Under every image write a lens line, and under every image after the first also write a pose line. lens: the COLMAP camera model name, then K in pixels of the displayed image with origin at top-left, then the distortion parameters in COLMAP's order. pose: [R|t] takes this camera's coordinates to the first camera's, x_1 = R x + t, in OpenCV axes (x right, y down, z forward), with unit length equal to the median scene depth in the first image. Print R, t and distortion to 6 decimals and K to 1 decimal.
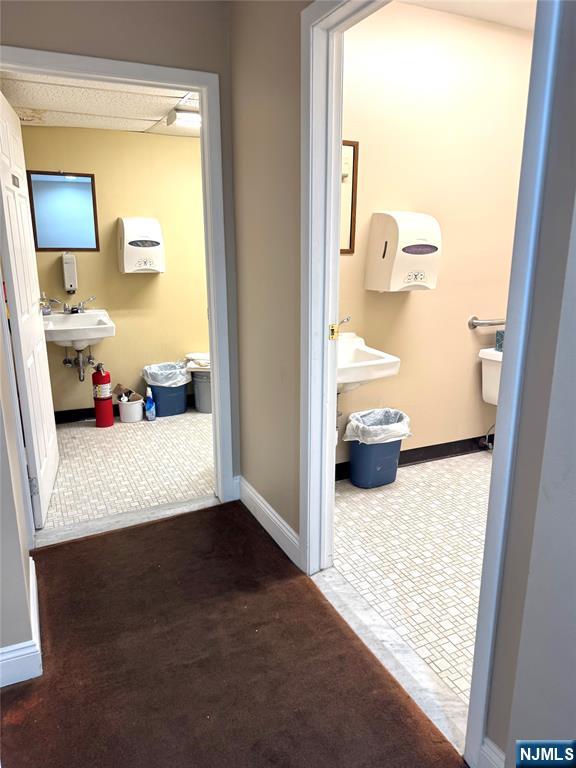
lens RADIAL K [[544.8, 0, 287.9], [0, 544.8, 383.6], [0, 0, 1]] dist [0.000948, -0.010999]
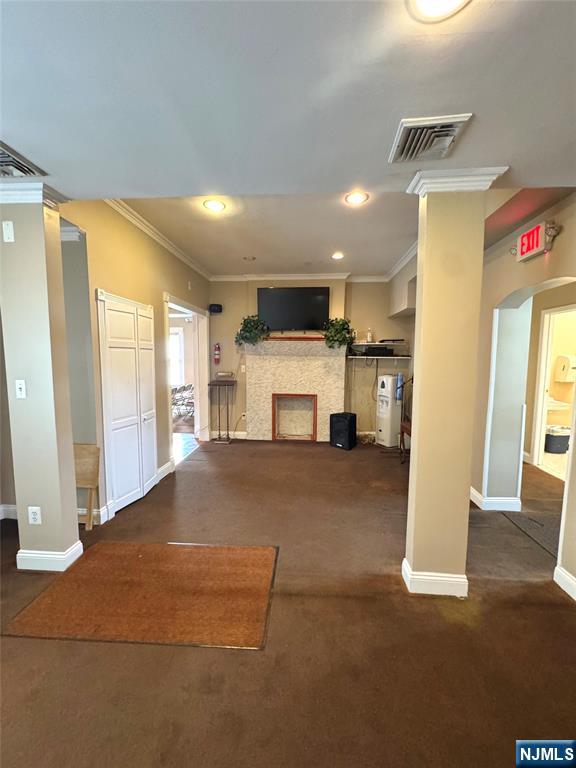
lens RADIAL K [[308.1, 0, 289.6], [0, 308.1, 385.6], [0, 0, 1]] dist [-0.000667, -0.000033]
pose [[0.870564, 0.046585, -0.489845, -0.294510], [-0.126299, 0.983311, -0.130948, 0.255631], [0.475570, 0.175865, 0.861919, -1.133663]]
